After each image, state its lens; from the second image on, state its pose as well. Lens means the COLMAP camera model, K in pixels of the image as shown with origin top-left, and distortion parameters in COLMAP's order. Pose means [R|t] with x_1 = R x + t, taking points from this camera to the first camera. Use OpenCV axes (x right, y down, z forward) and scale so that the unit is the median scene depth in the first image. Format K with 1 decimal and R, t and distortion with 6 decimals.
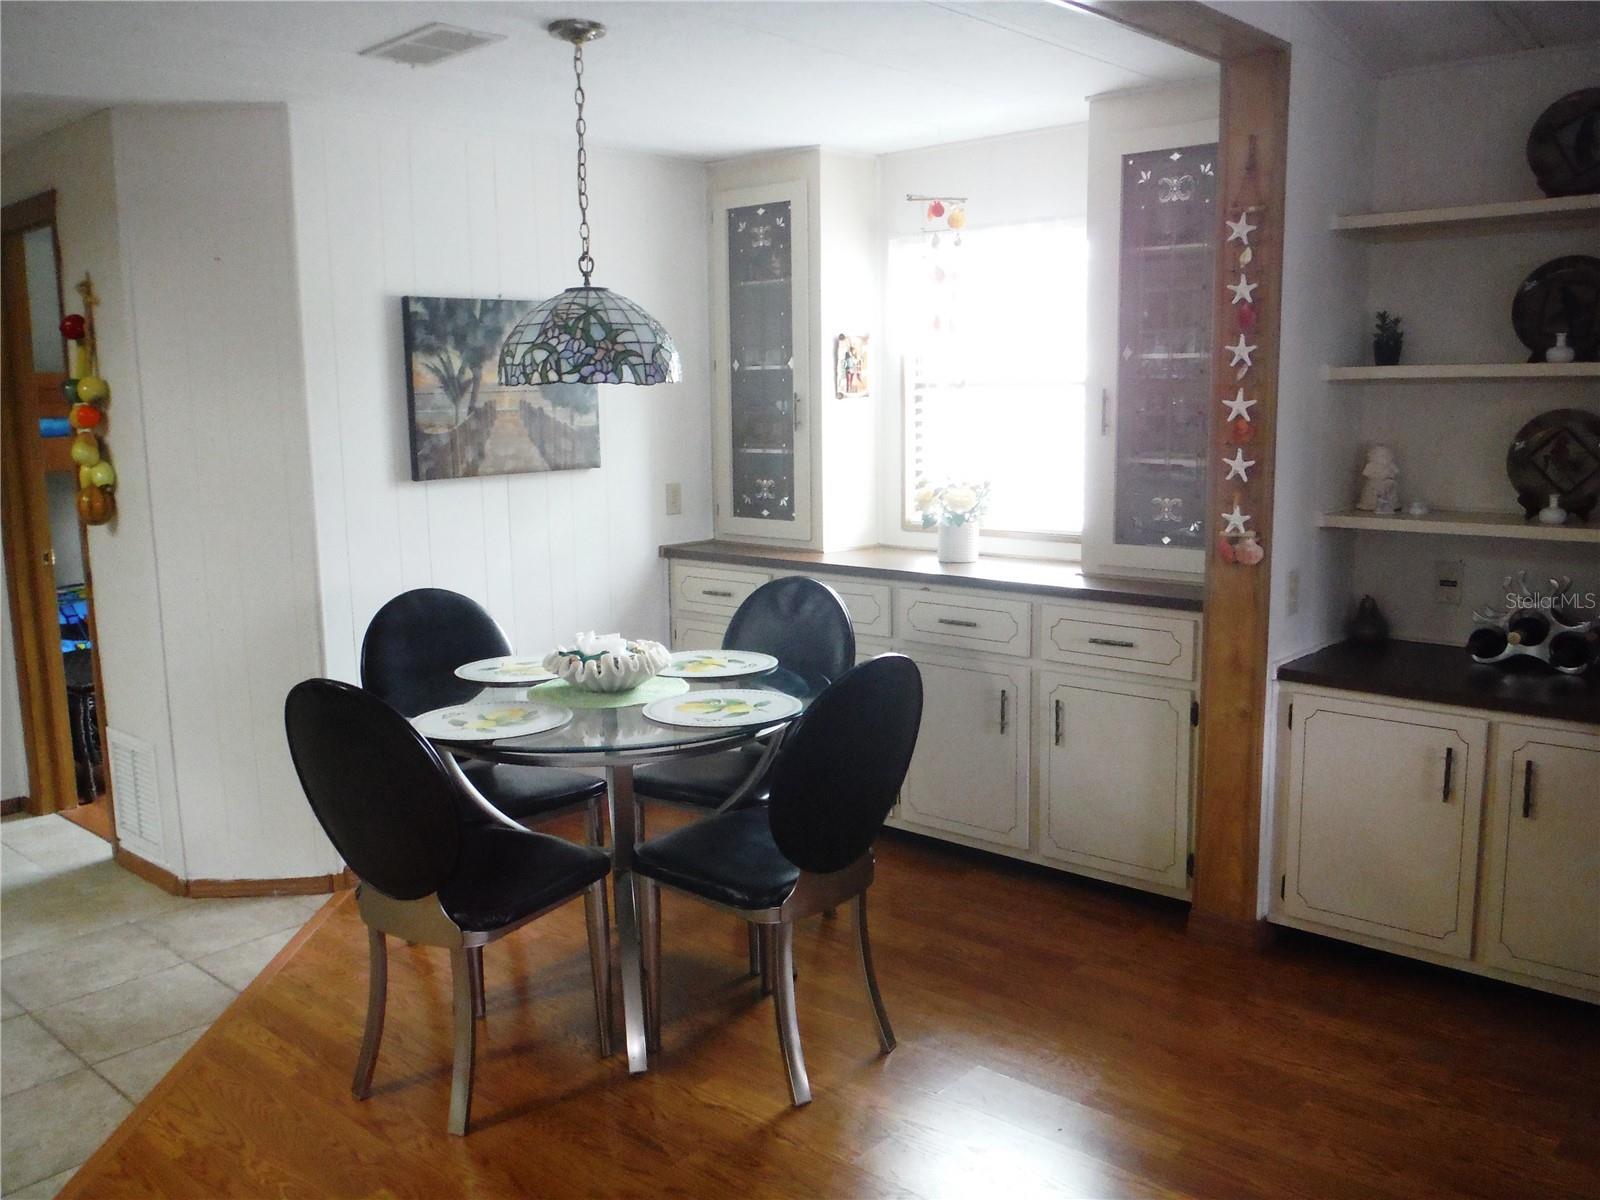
lens RADIAL K [[1360.6, 0, 797.7], [0, 1360.6, 604.0], [0, 0, 1]] dist [-0.057736, 0.035250]
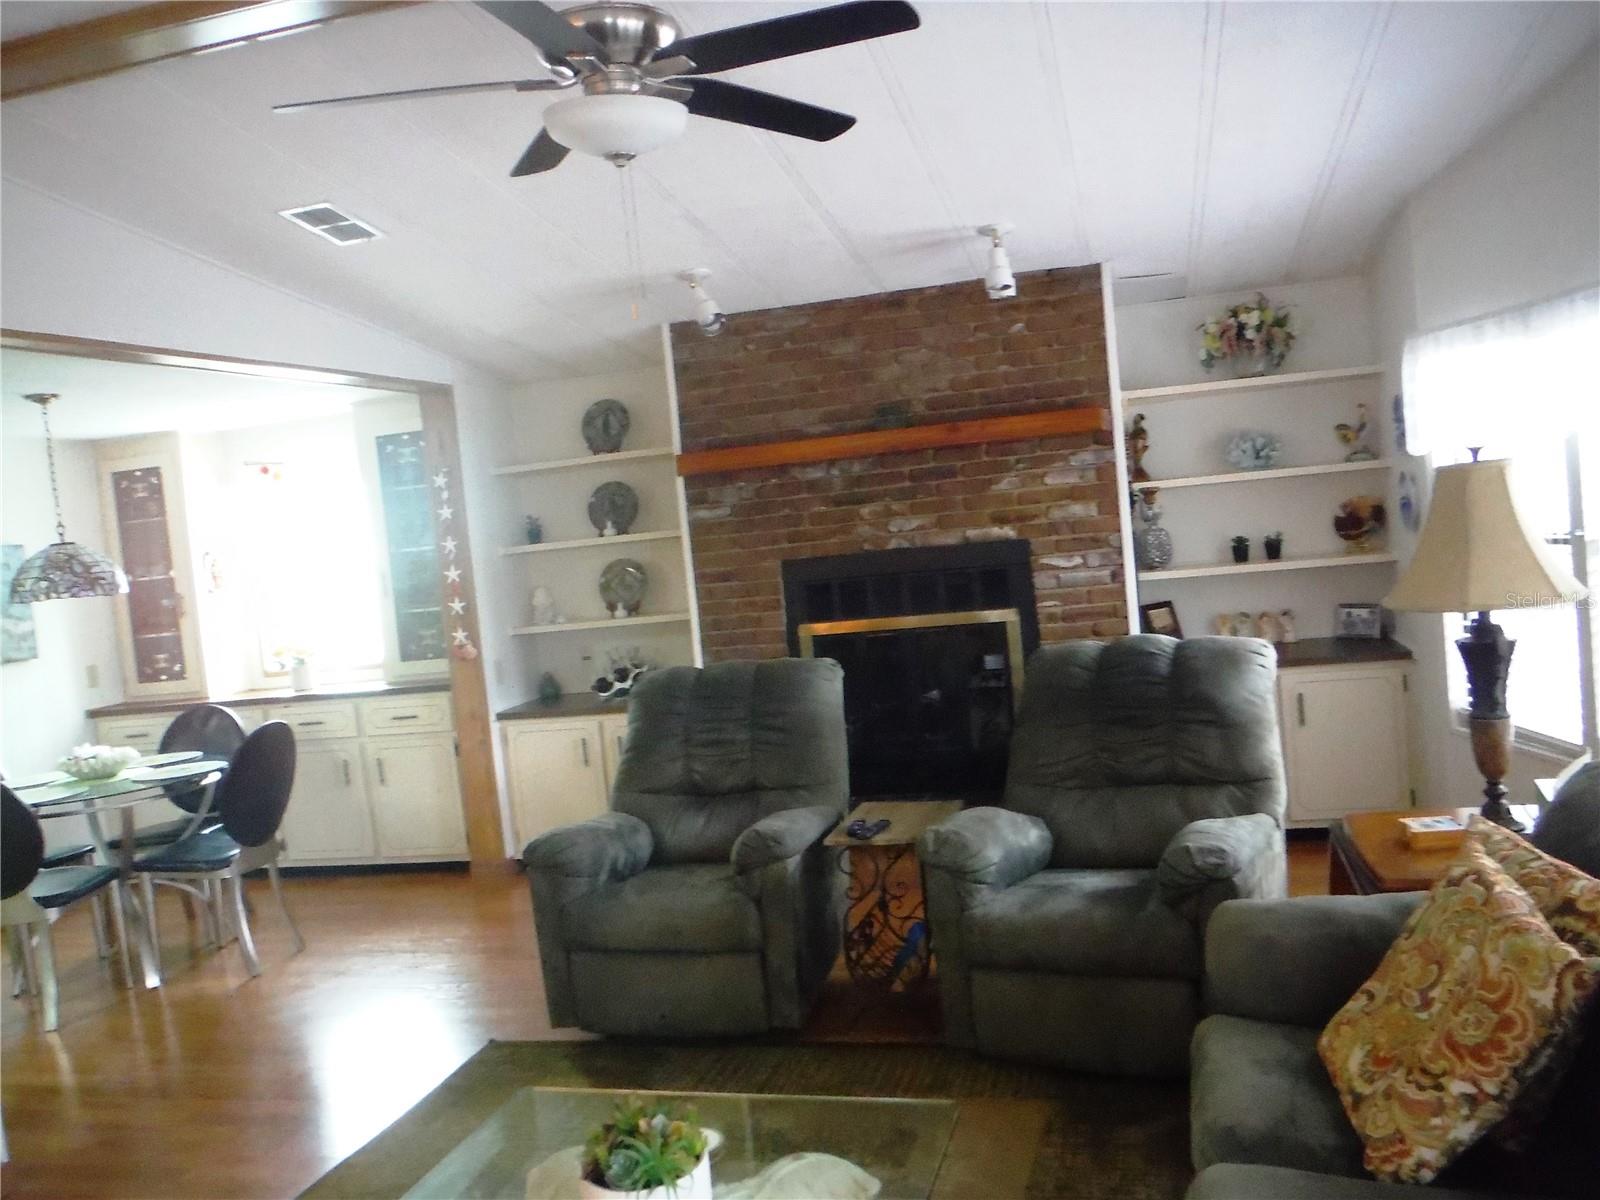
lens RADIAL K [[1360.6, 0, 763.9], [0, 1360.6, 608.2], [0, 0, 1]] dist [-0.057736, 0.035250]
pose [[0.893497, -0.104429, 0.436758, -0.098275], [0.157318, 0.983742, -0.086620, 0.116269], [-0.420612, 0.146104, 0.895399, -0.762759]]
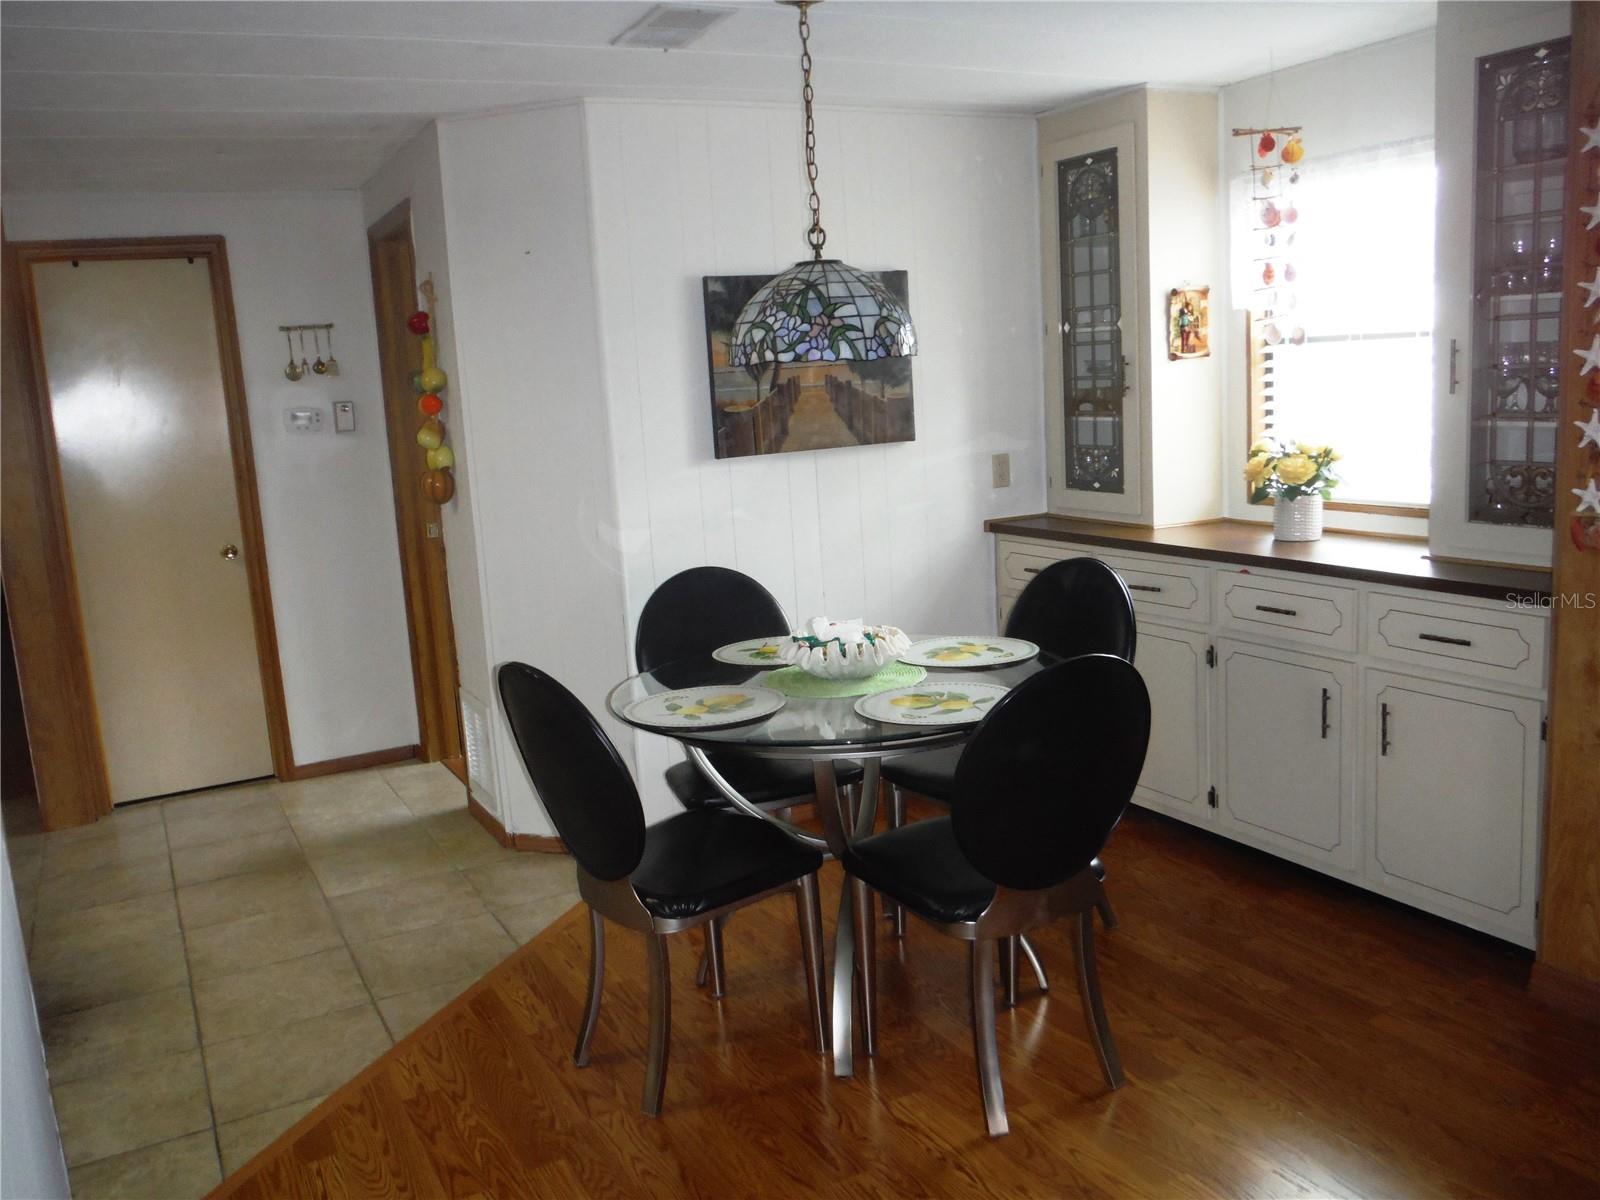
lens RADIAL K [[1360.6, 0, 790.9], [0, 1360.6, 599.4], [0, 0, 1]] dist [-0.057736, 0.035250]
pose [[0.938275, 0.019376, -0.345347, 0.142176], [-0.010477, 0.999564, 0.027615, -0.016538], [0.345731, -0.022292, 0.938069, 0.071730]]
